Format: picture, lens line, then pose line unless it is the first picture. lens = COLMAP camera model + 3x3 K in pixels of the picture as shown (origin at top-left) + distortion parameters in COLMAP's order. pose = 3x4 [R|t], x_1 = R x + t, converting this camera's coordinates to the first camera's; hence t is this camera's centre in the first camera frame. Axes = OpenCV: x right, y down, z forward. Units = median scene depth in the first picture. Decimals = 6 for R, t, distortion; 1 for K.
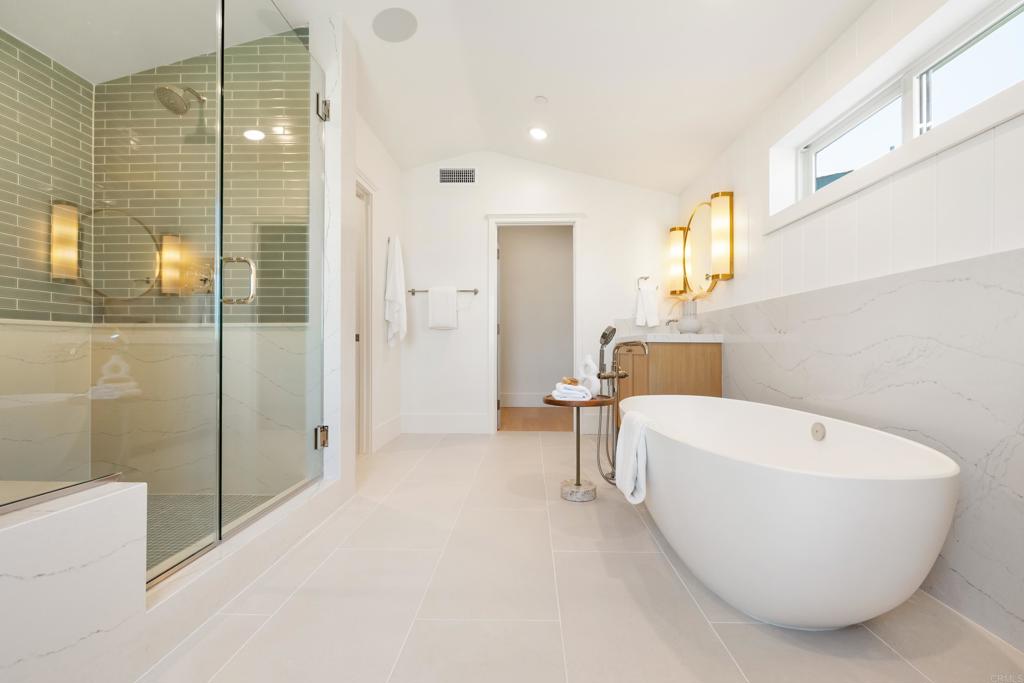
lens RADIAL K [[434.9, 0, 512.6], [0, 434.9, 344.7], [0, 0, 1]] dist [0.000967, 0.000382]
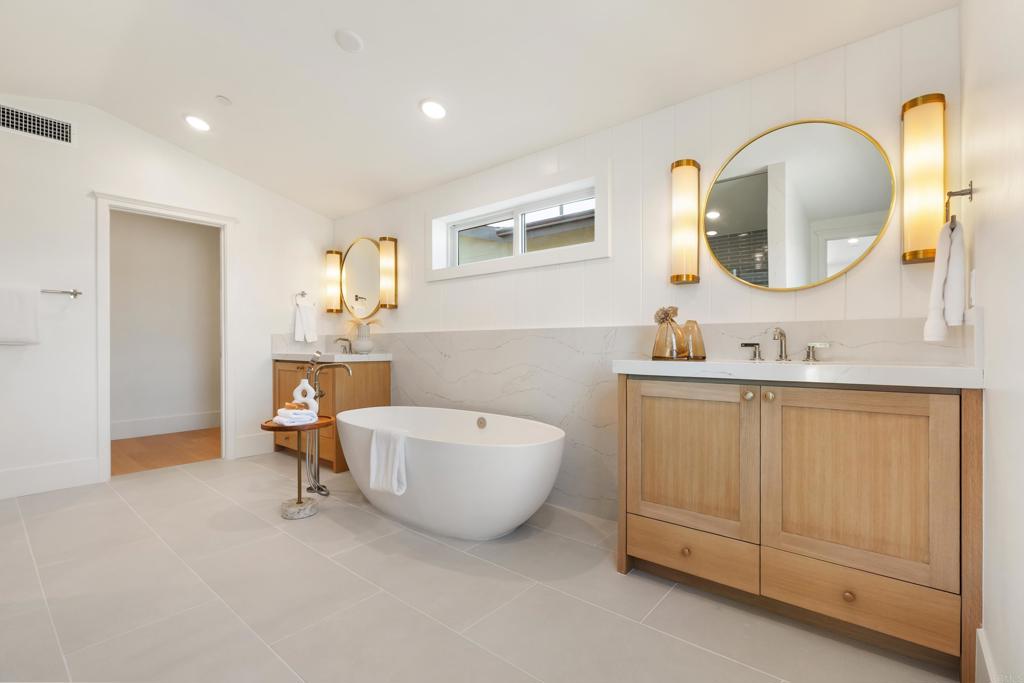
lens RADIAL K [[462.7, 0, 510.8], [0, 462.7, 347.5], [0, 0, 1]] dist [-0.002699, -0.000219]
pose [[0.621236, -0.008482, 0.783578, -0.333826], [-0.001024, 0.999932, 0.011635, -0.057017], [-0.783623, -0.008030, 0.621185, -0.080403]]
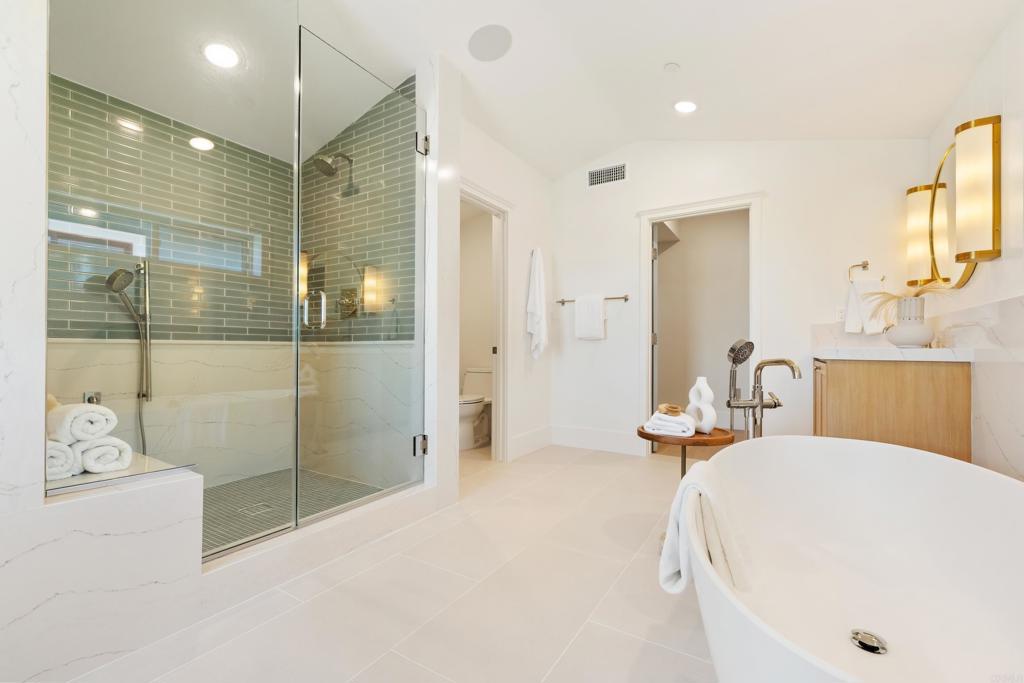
lens RADIAL K [[432.1, 0, 505.9], [0, 432.1, 347.3], [0, 0, 1]] dist [0.003578, 0.000229]
pose [[0.862689, 0.000129, -0.505734, 0.219750], [-0.001389, 0.999997, -0.002115, -0.023462], [0.505732, 0.002527, 0.862687, 0.126693]]
